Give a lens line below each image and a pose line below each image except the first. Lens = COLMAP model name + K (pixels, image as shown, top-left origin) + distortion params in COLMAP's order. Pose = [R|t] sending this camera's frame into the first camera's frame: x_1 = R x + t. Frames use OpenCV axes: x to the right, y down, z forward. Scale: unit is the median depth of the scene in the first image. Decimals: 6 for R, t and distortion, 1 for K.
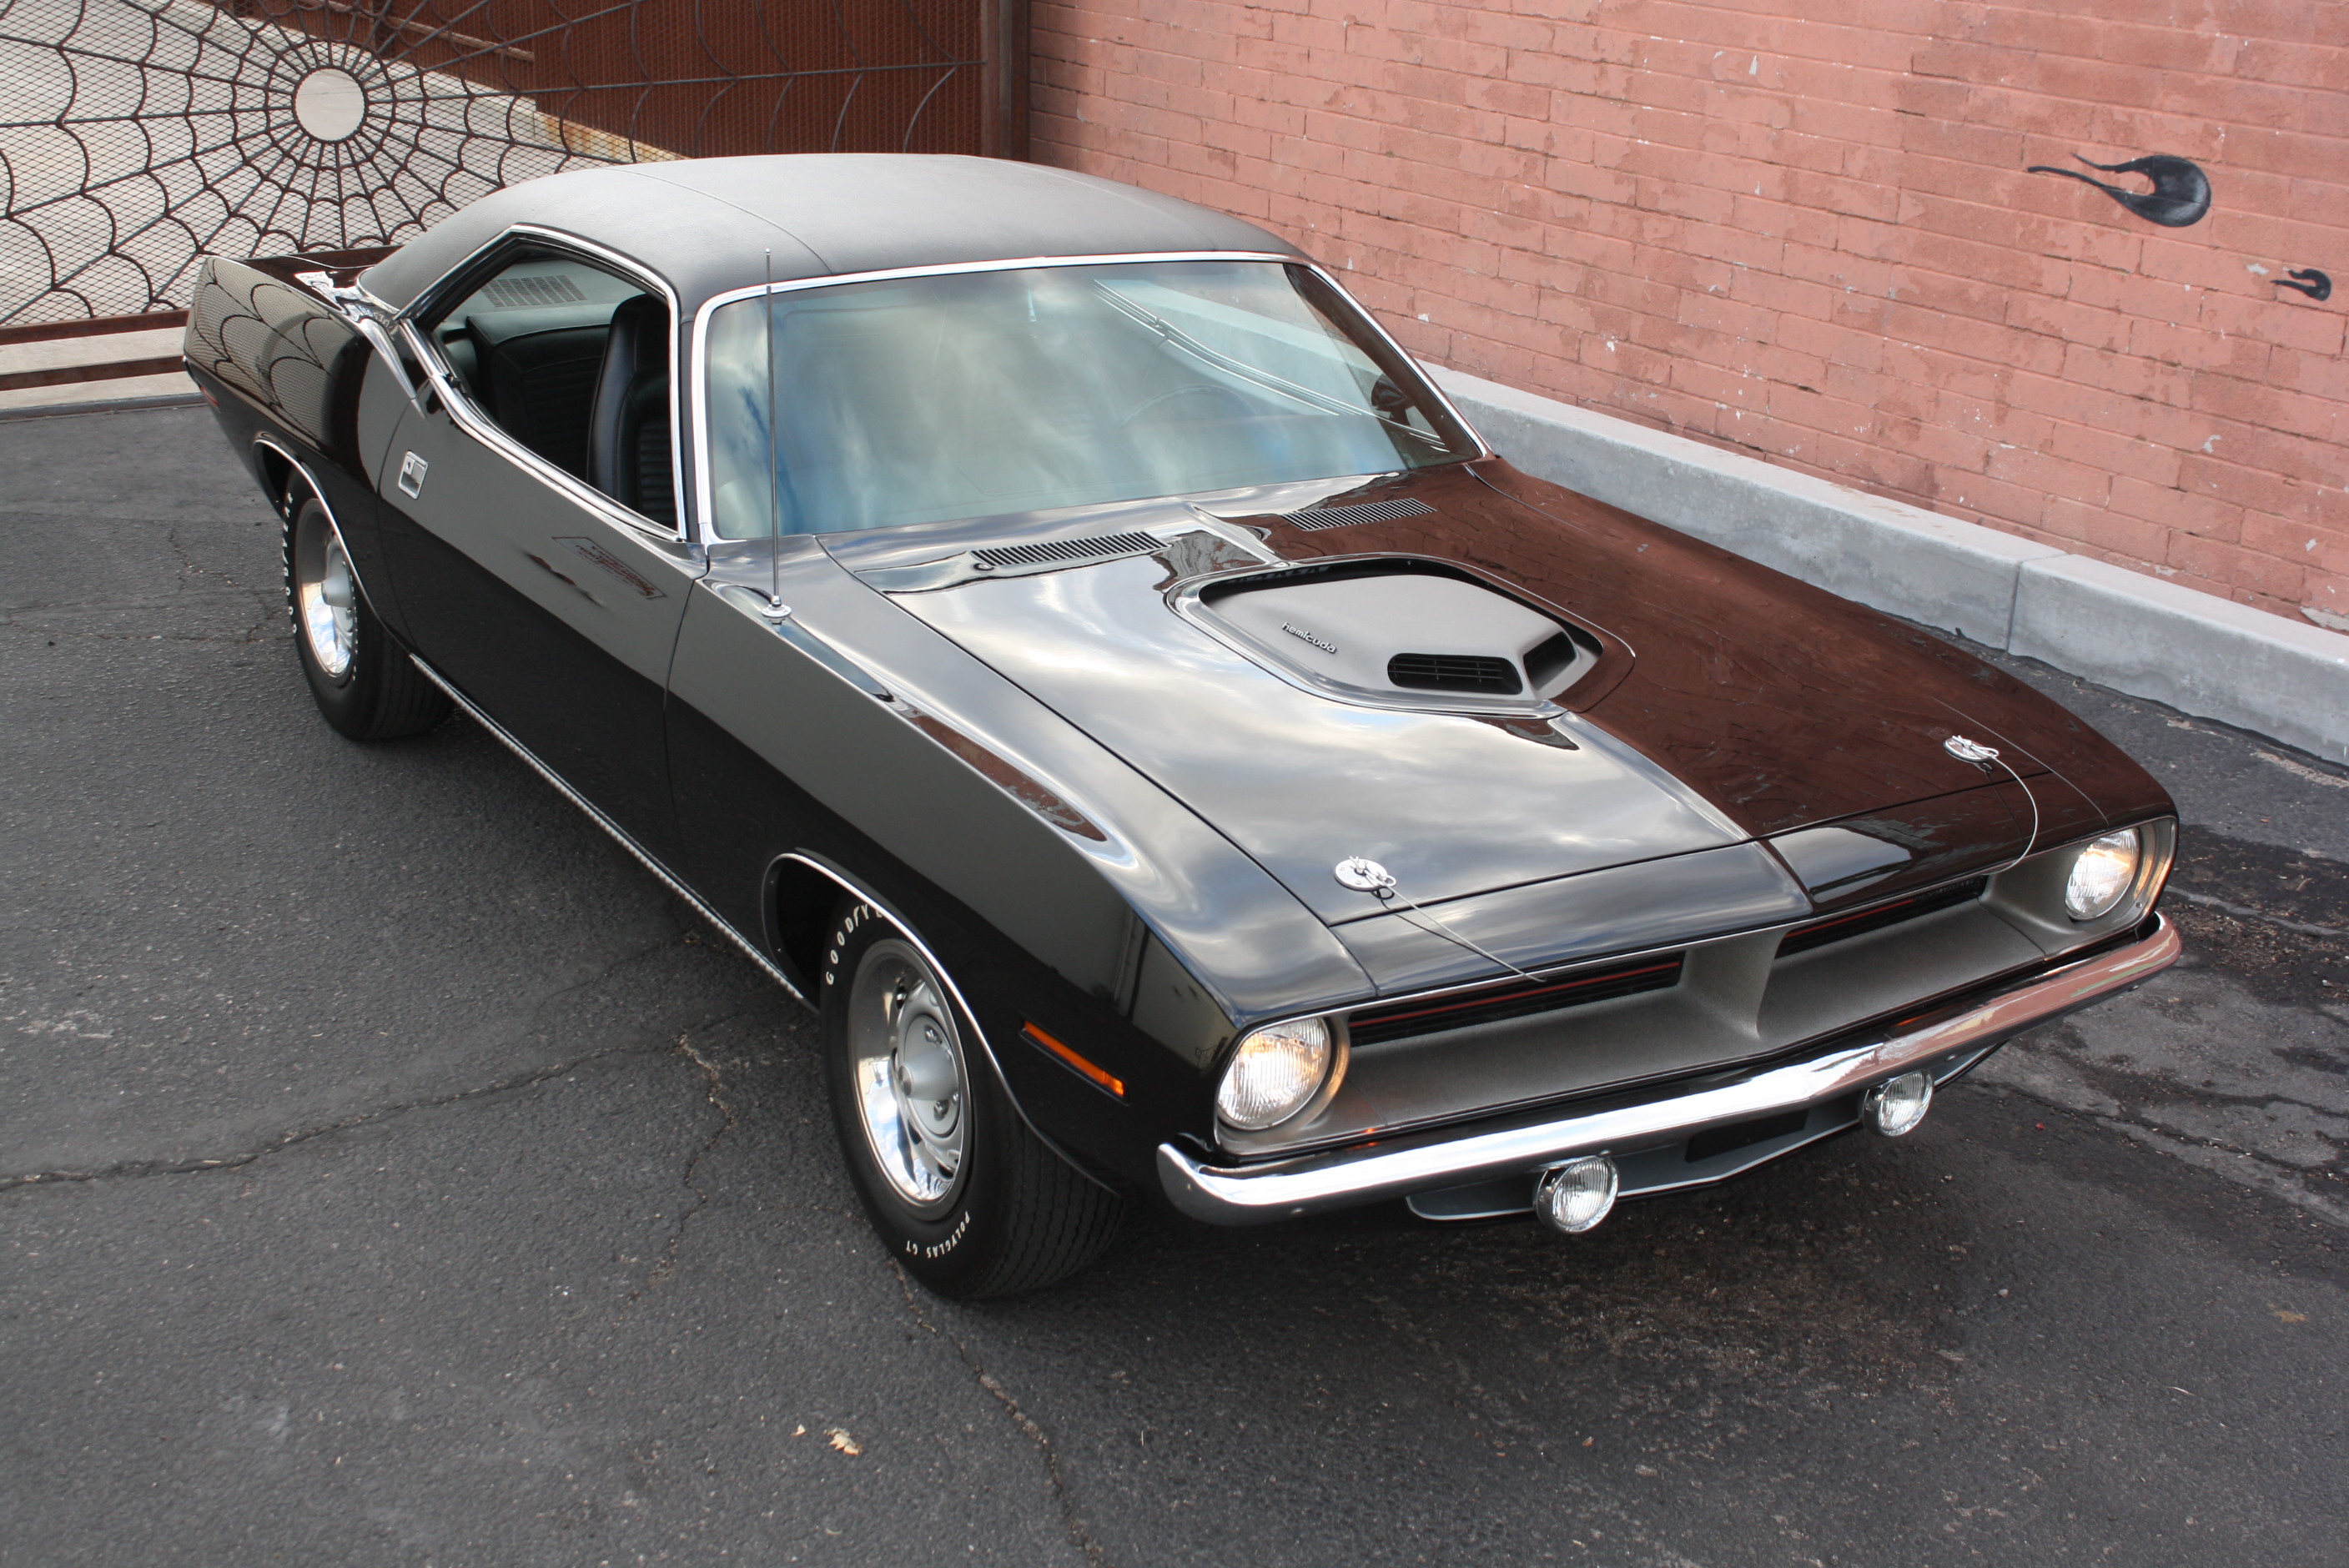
lens RADIAL K [[2954.8, 0, 1200.7], [0, 2954.8, 783.5], [0, 0, 1]] dist [-0.094713, 0.162279]
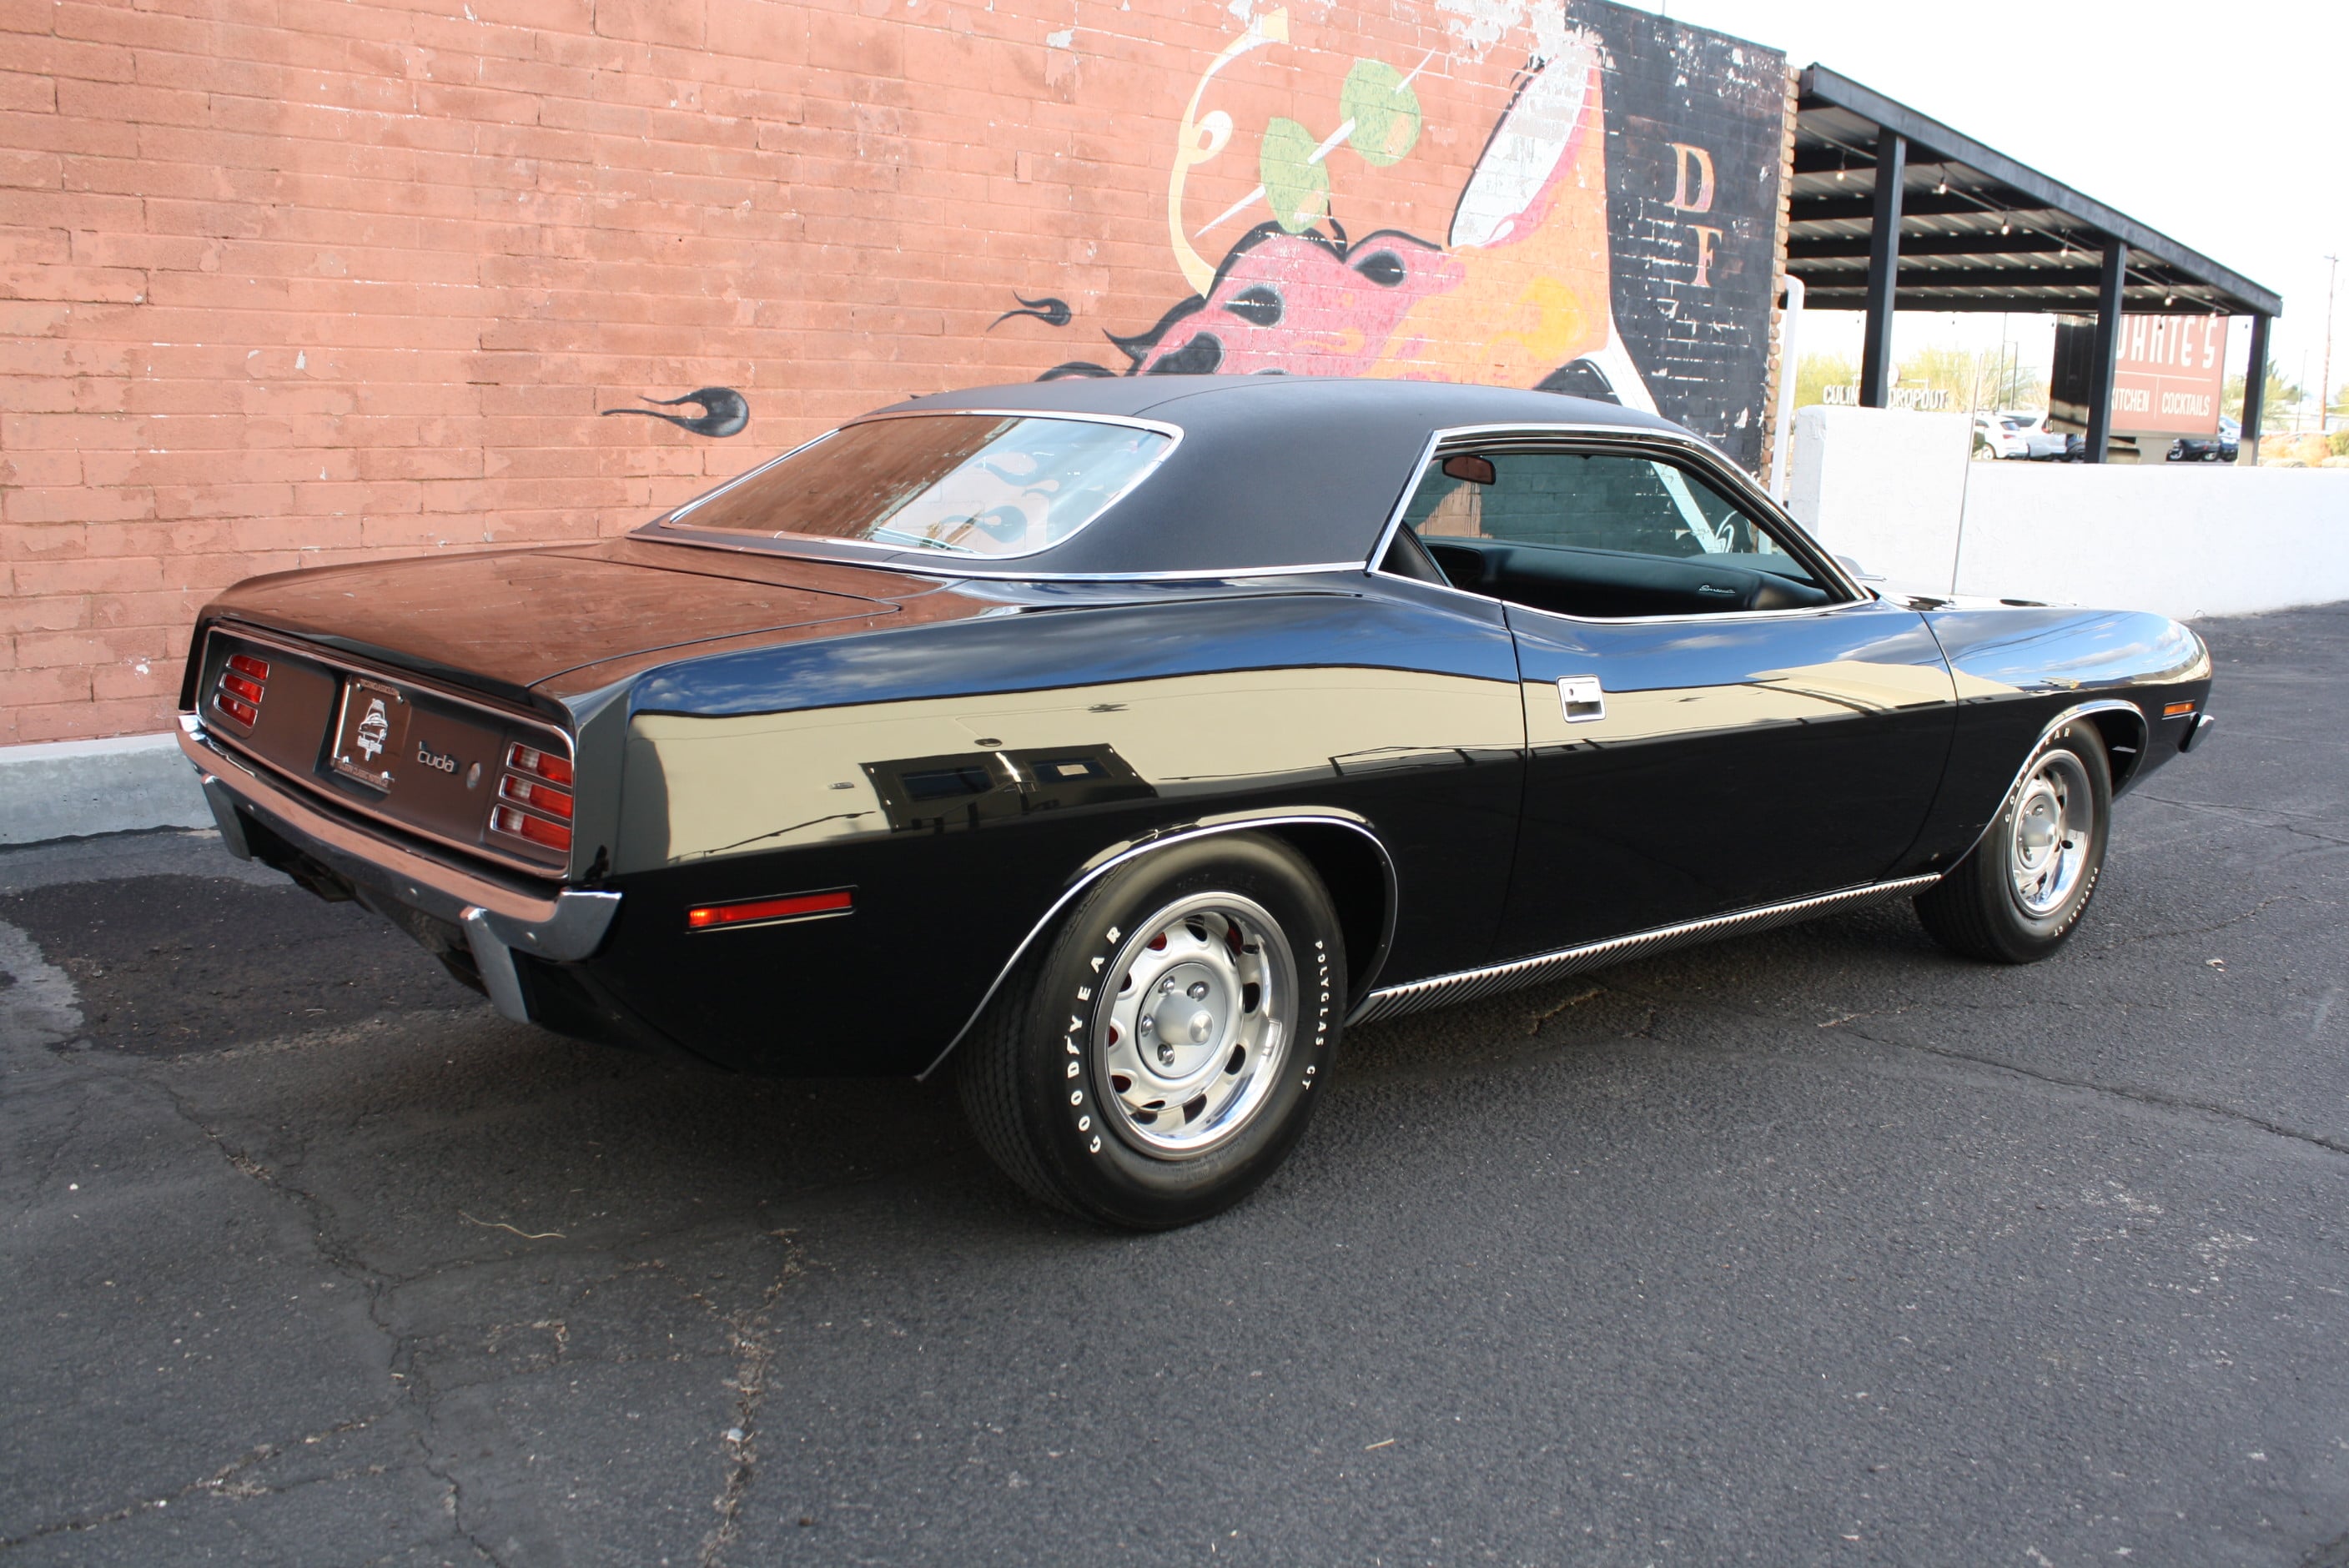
lens RADIAL K [[2067.3, 0, 1205.0], [0, 2067.3, 783.7], [0, 0, 1]] dist [-0.168438, 0.155085]
pose [[-0.139976, -0.216299, 0.966241, -0.683024], [0.304449, 0.919172, 0.249866, -0.215405], [-0.942188, 0.329146, -0.062810, 0.915771]]
